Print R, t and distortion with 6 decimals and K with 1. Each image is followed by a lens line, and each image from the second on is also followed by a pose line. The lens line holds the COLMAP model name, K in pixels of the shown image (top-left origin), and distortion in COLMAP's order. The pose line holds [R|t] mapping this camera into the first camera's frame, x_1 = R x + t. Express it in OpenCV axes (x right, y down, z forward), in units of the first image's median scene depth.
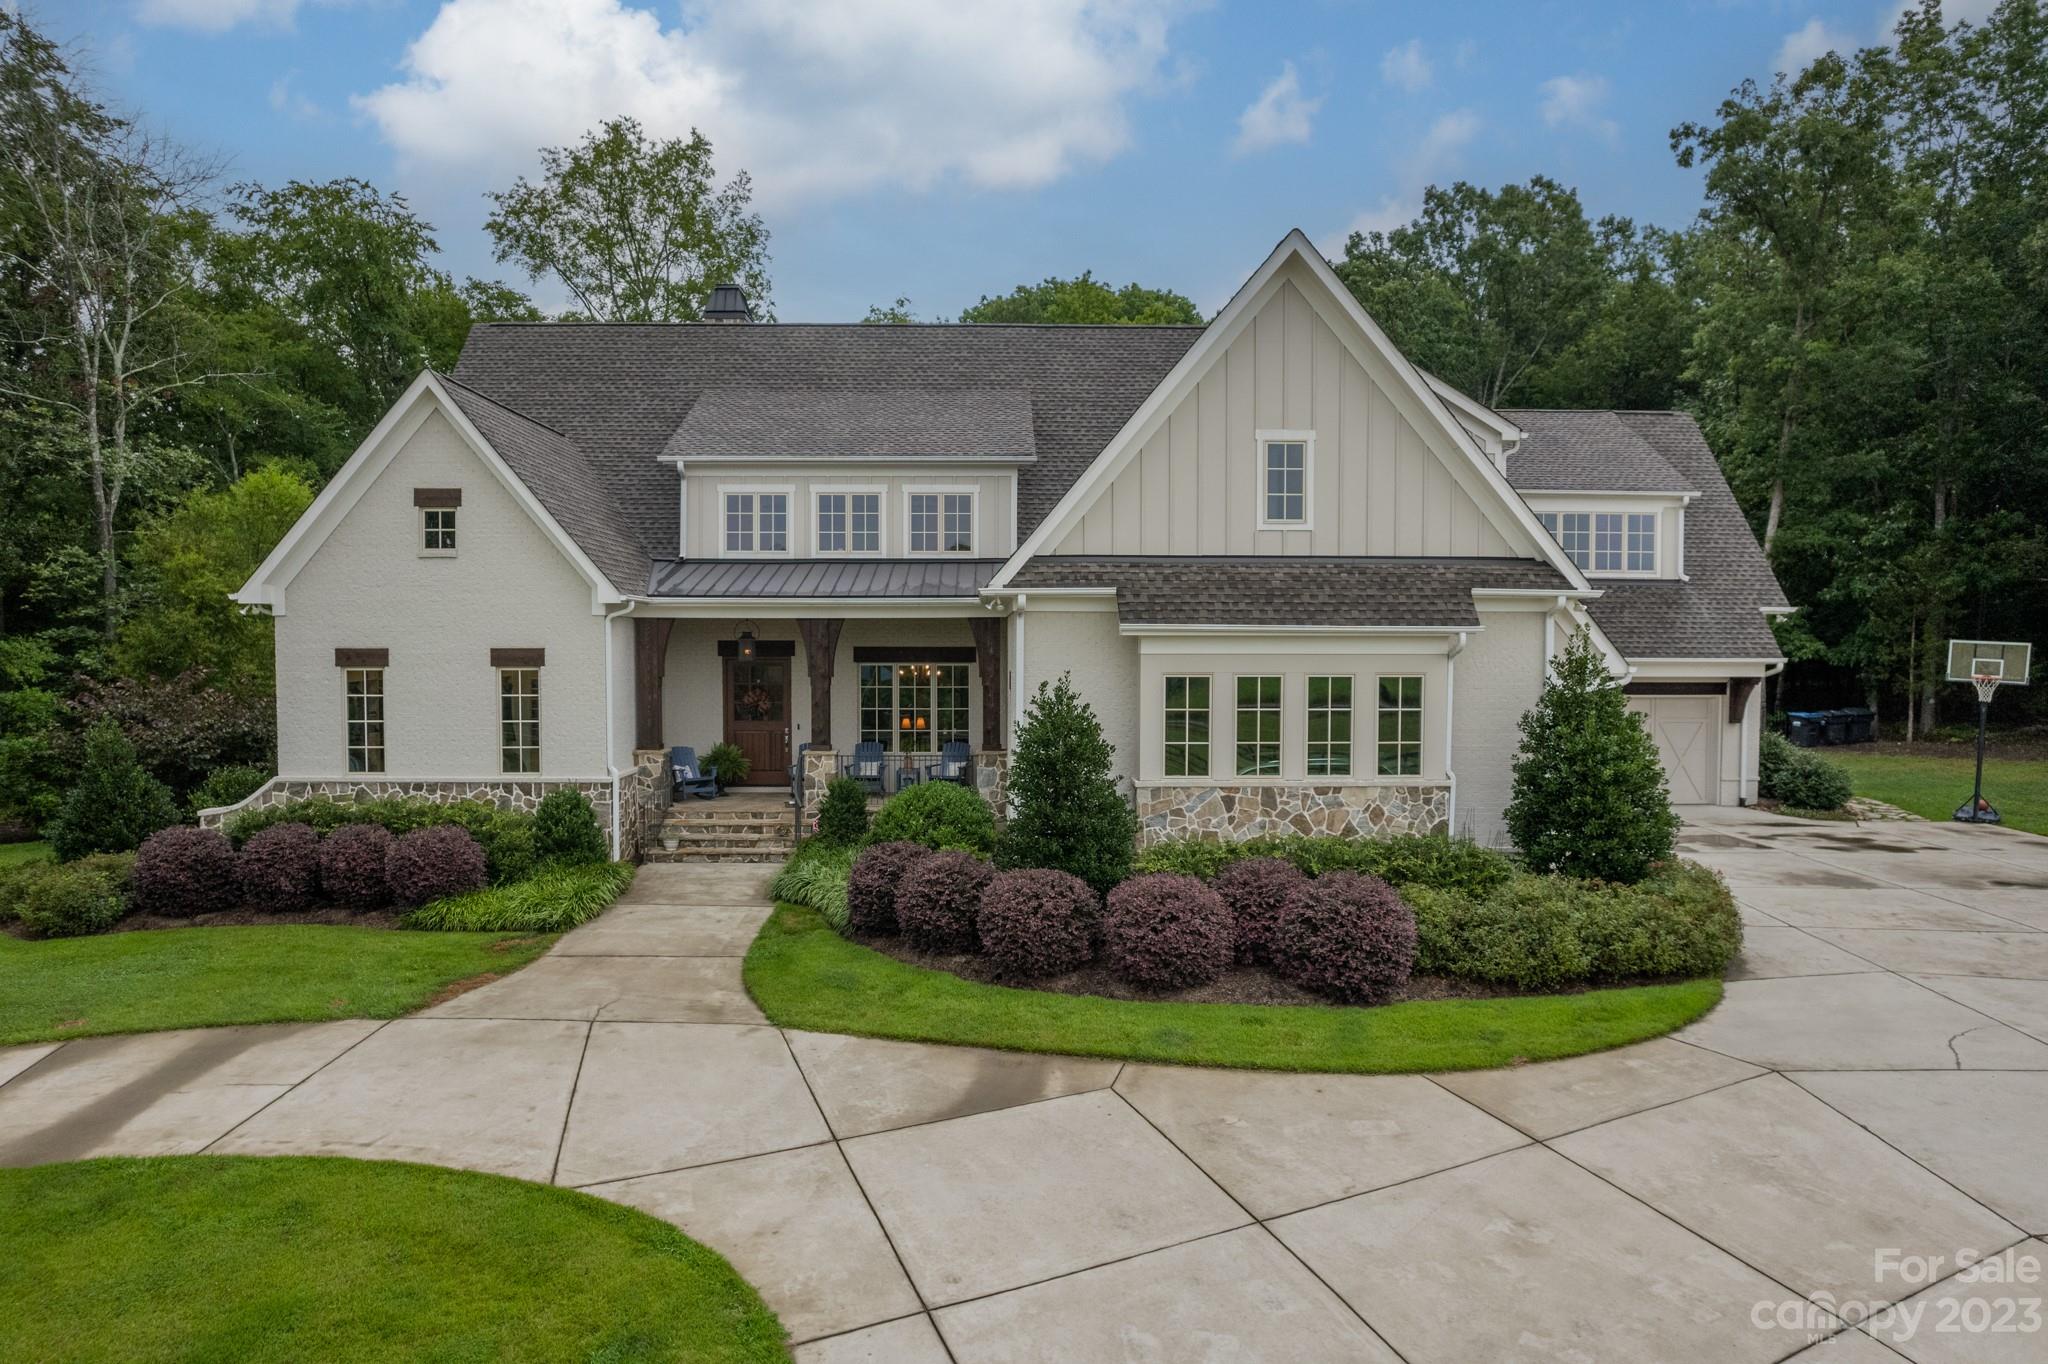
lens RADIAL K [[1324.1, 0, 1024.0], [0, 1324.1, 682.0], [0, 0, 1]] dist [-0.071325, 0.054639]
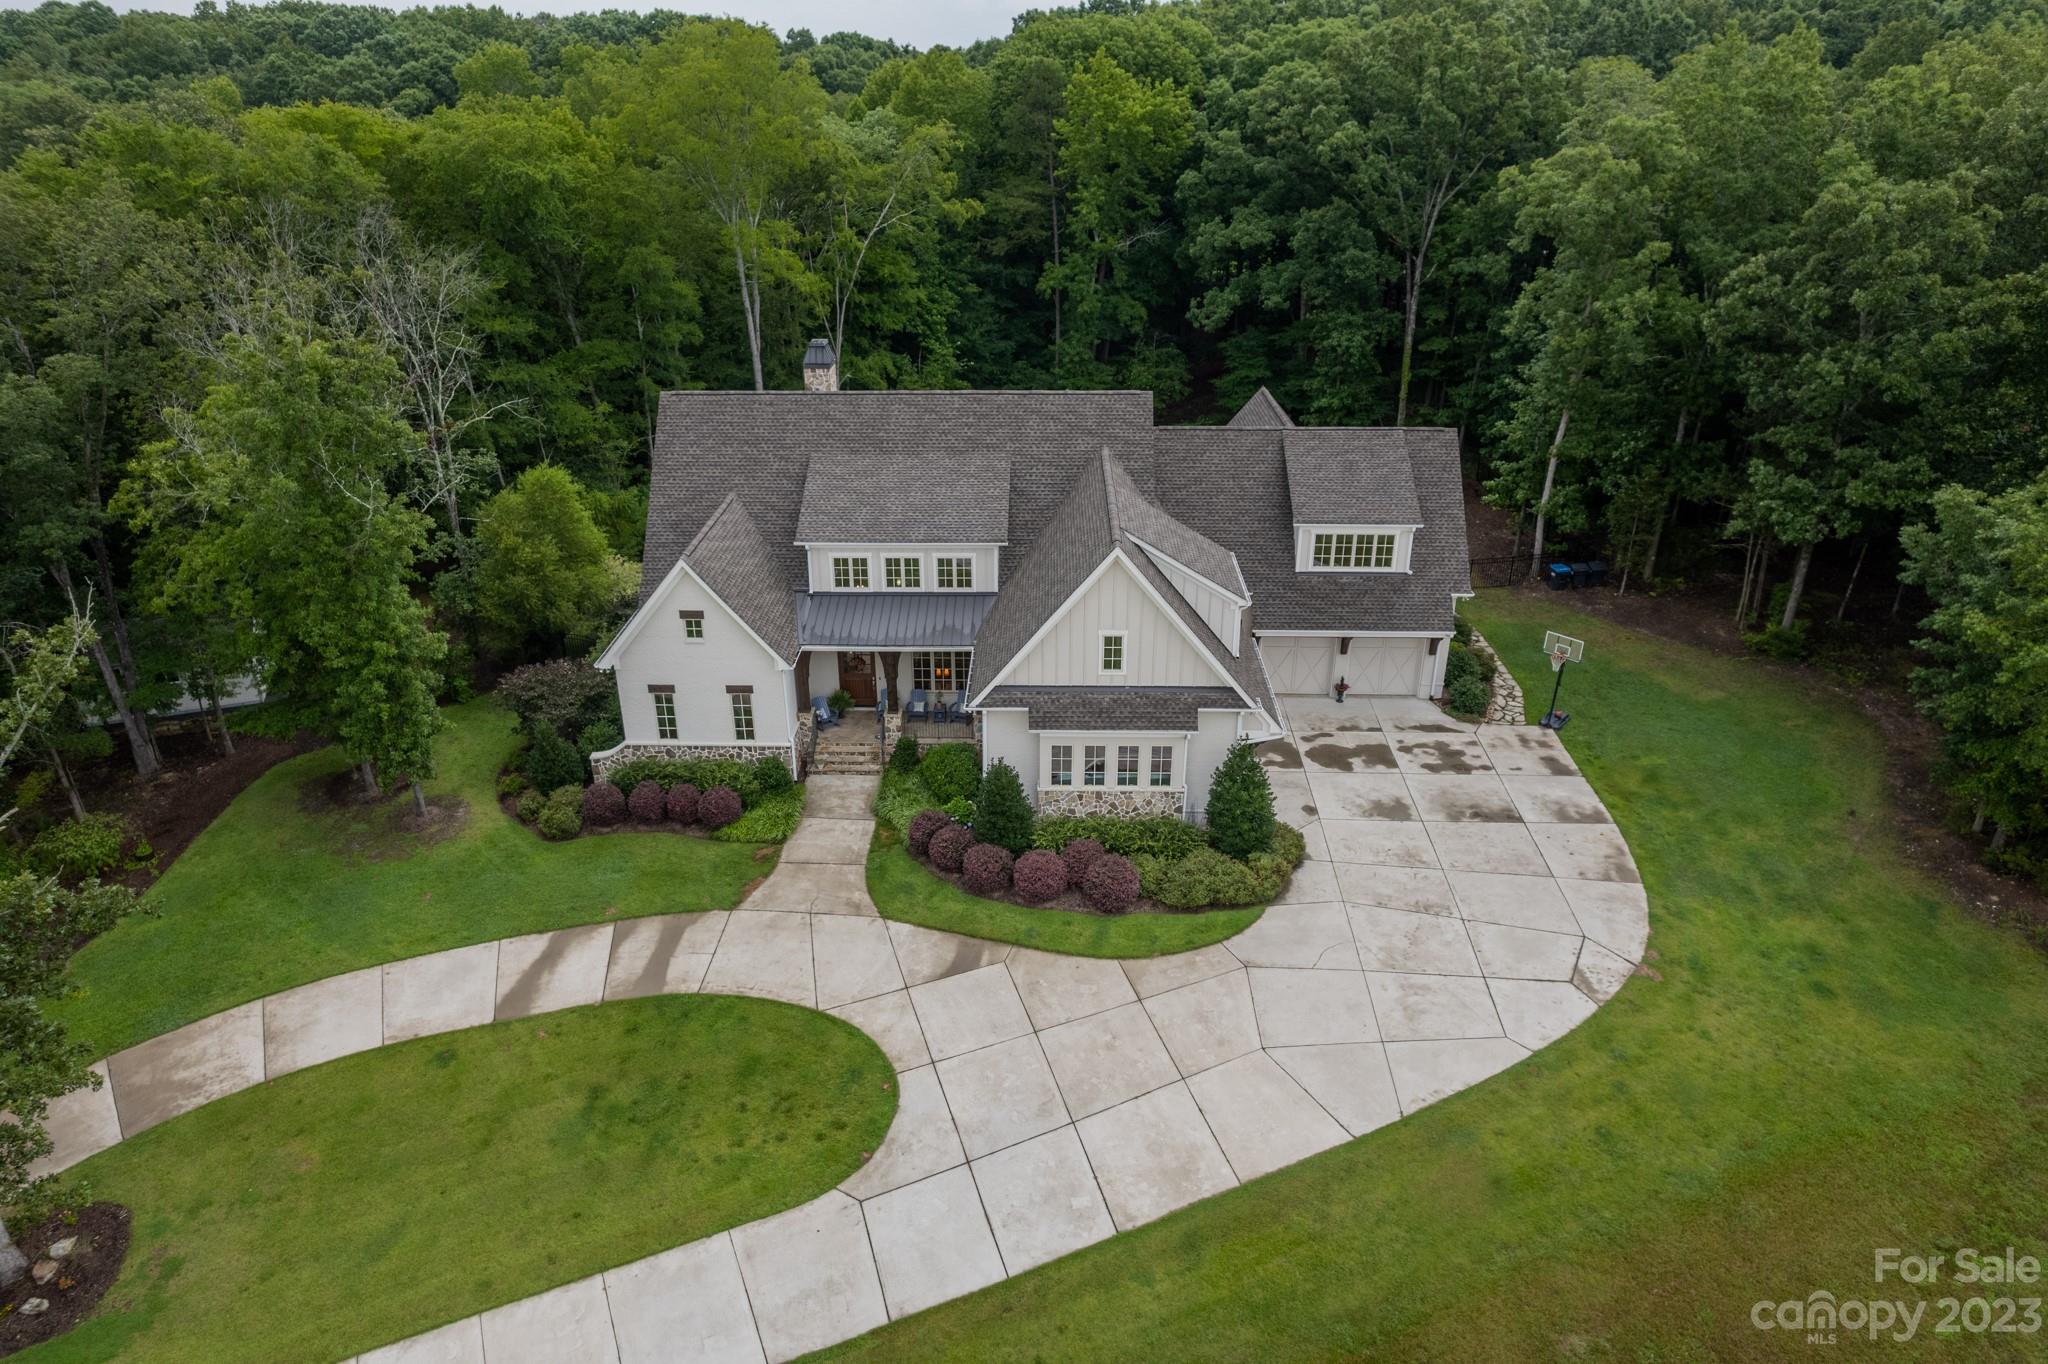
lens RADIAL K [[1324.1, 0, 1024.0], [0, 1324.1, 682.0], [0, 0, 1]] dist [-0.071325, 0.054639]
pose [[0.998629, 0.016813, -0.049575, 0.166403], [0.003694, 0.922026, 0.387110, -0.929157], [0.052218, -0.386763, 0.920700, -0.944527]]
